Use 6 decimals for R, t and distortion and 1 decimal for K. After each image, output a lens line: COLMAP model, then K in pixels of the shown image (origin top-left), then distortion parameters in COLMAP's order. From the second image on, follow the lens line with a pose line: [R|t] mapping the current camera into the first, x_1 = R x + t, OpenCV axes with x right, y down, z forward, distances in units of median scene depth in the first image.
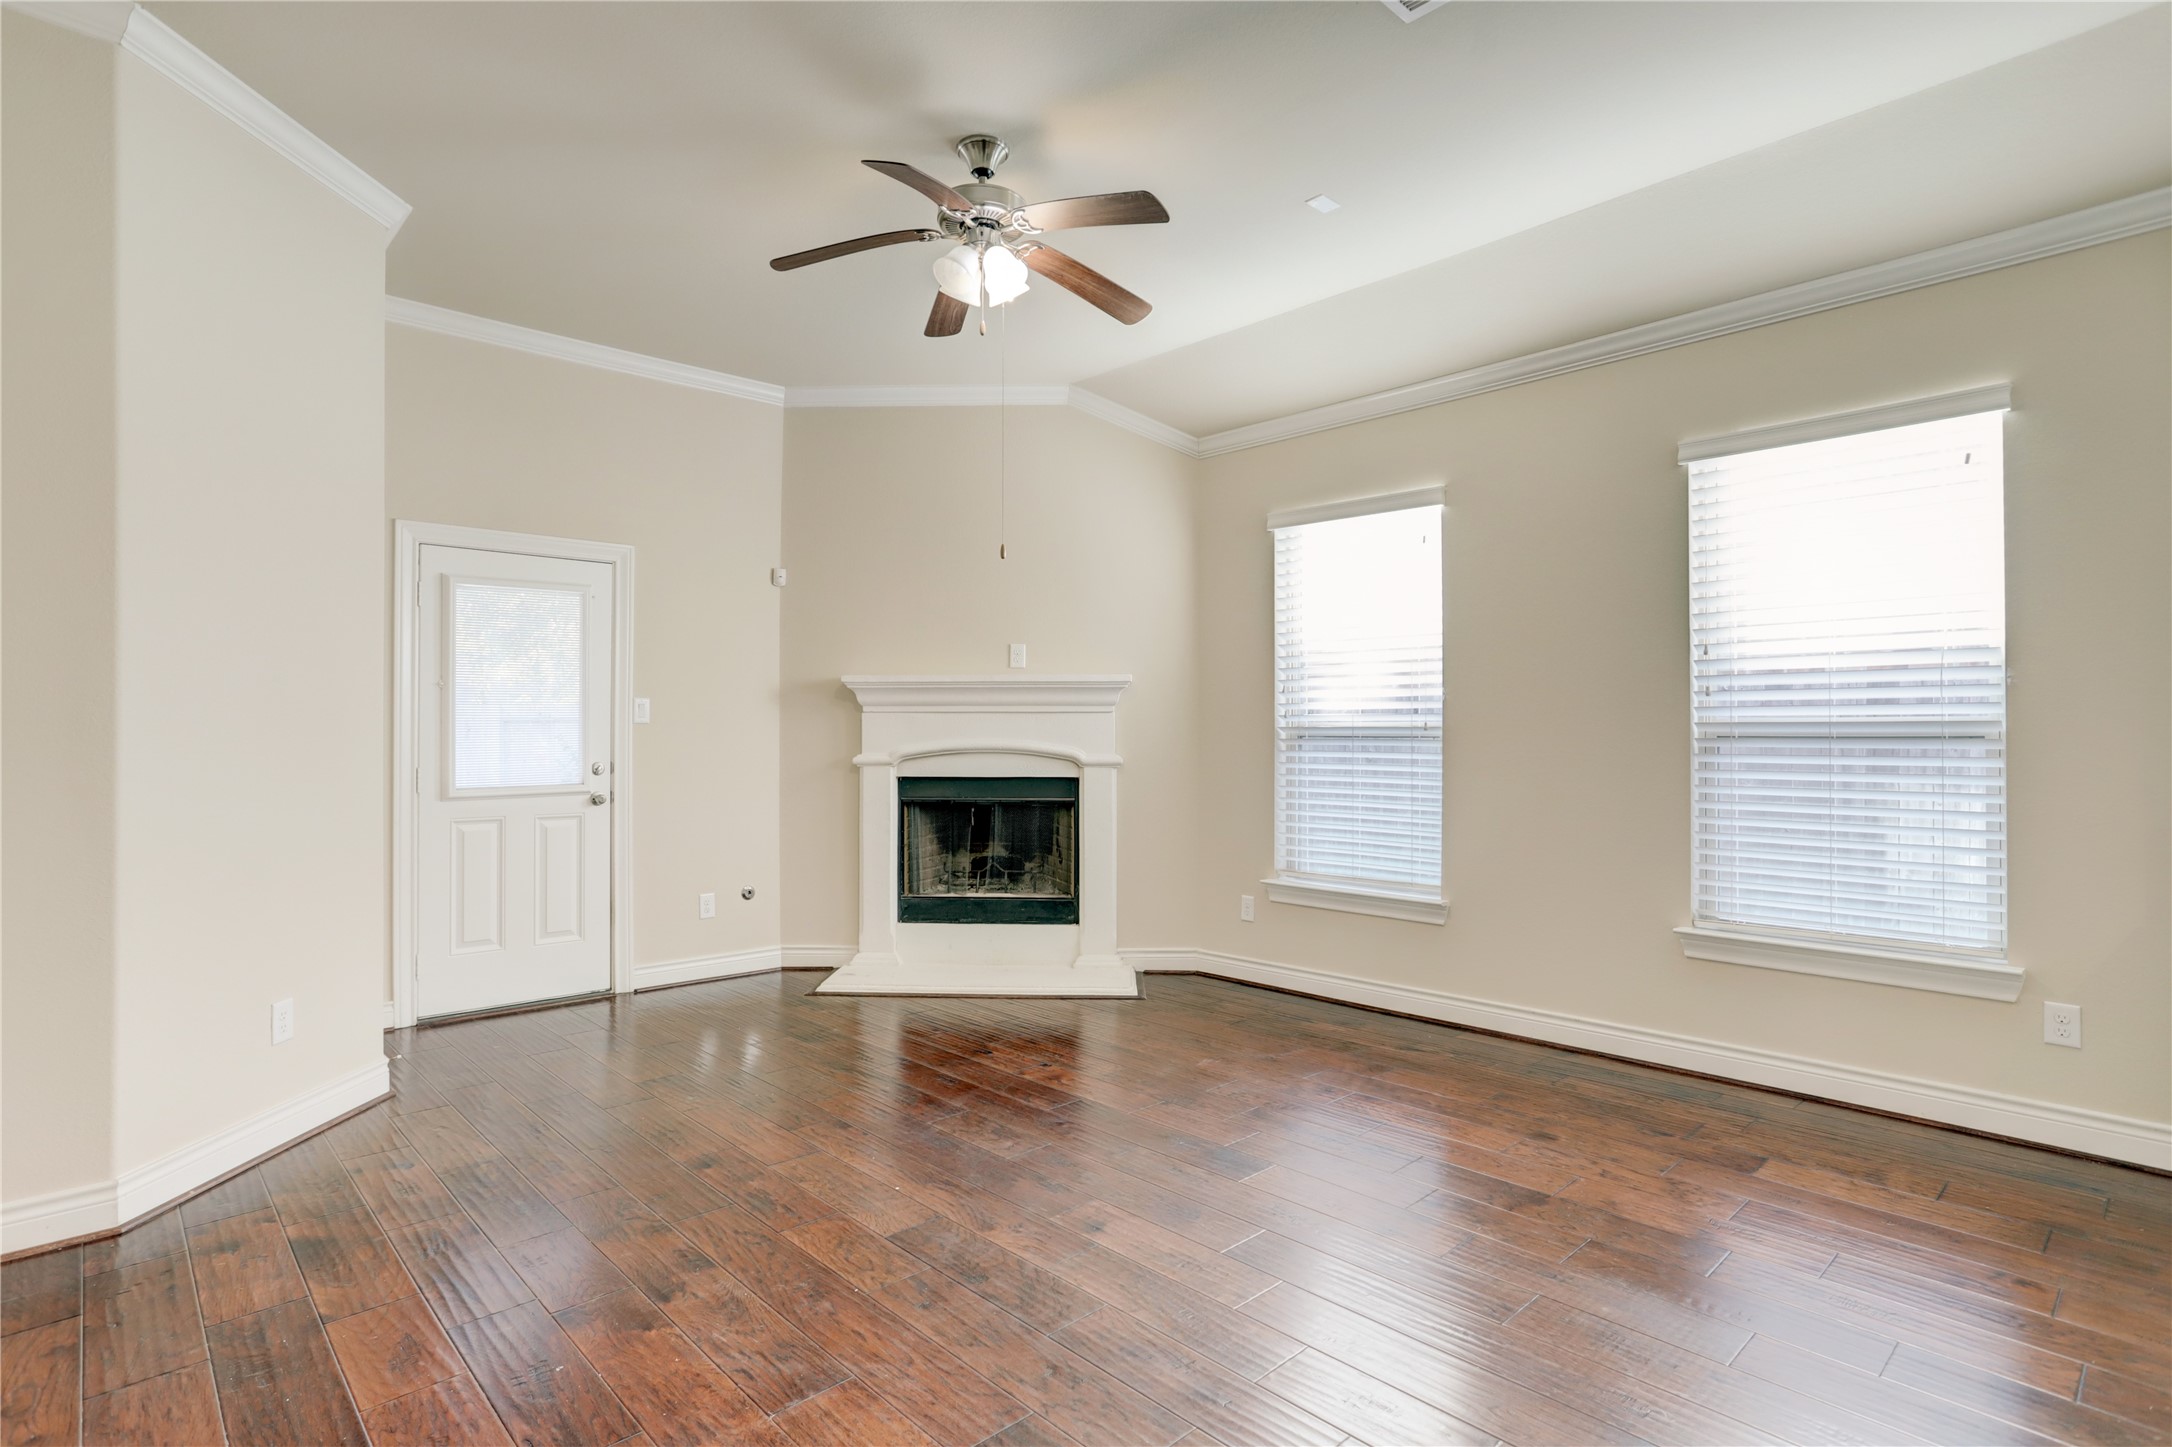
lens RADIAL K [[1079.3, 0, 1082.1], [0, 1079.3, 715.9], [0, 0, 1]] dist [-0.046279, 0.017158]
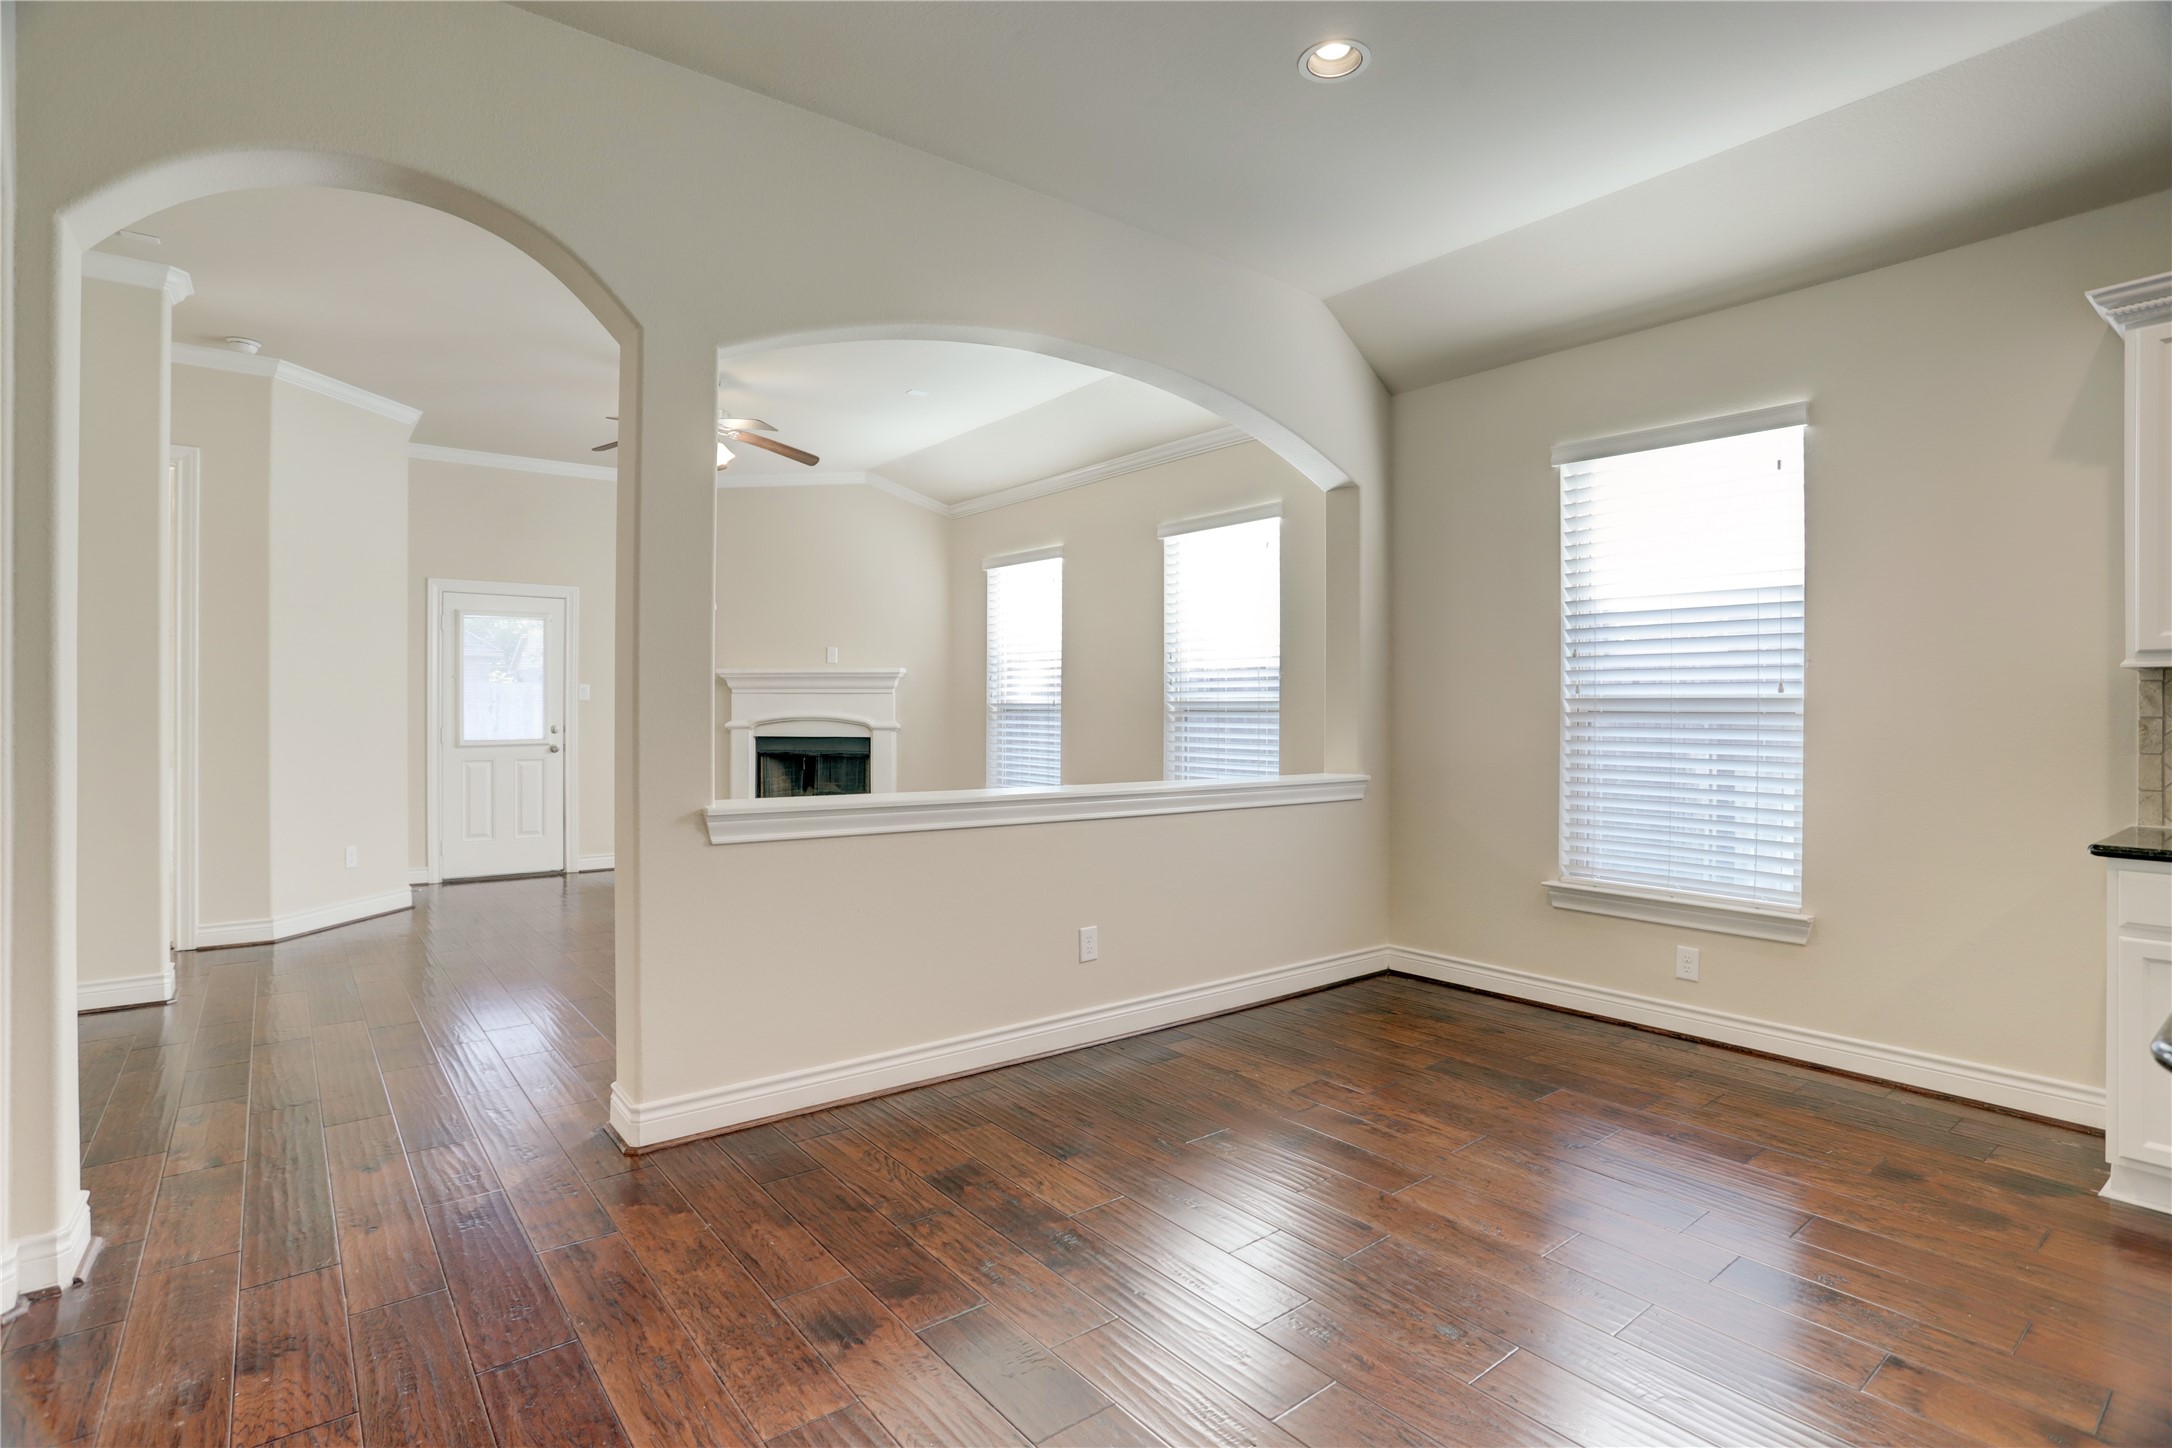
lens RADIAL K [[1079.3, 0, 1081.9], [0, 1079.3, 707.0], [0, 0, 1]] dist [-0.046279, 0.017158]
pose [[0.993978, 0.001968, -0.109564, 0.449744], [-0.000531, 0.999913, 0.013145, -0.004487], [0.109581, -0.013008, 0.993893, -0.441002]]
